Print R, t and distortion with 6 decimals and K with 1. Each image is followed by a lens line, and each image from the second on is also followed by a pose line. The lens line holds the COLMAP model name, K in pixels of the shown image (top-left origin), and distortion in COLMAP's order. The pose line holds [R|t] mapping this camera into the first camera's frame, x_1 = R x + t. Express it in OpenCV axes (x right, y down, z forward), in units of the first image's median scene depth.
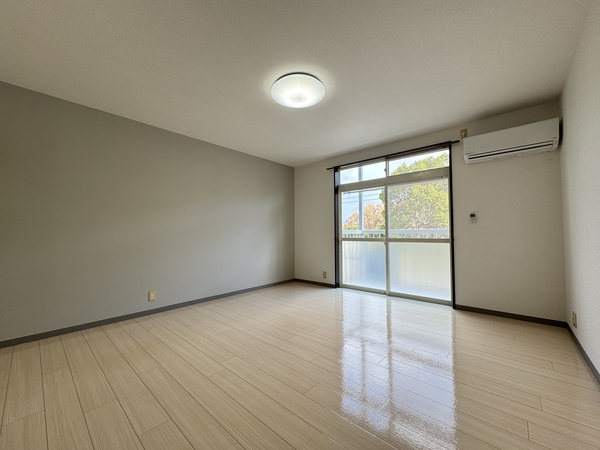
lens RADIAL K [[240.7, 0, 299.8], [0, 240.7, 227.1], [0, 0, 1]] dist [0.001813, -0.000190]
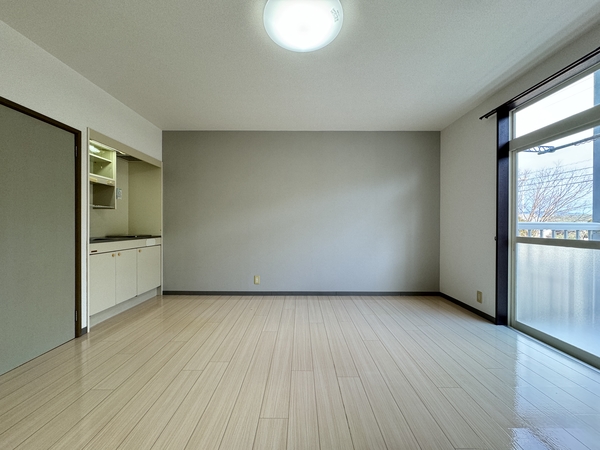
lens RADIAL K [[240.7, 0, 301.2], [0, 240.7, 228.1], [0, 0, 1]] dist [0.001813, -0.000190]
pose [[0.663501, 0.019153, -0.747930, 0.307264], [0.009563, 0.999374, 0.034075, 0.002132], [0.748114, -0.029762, 0.662902, 0.325753]]
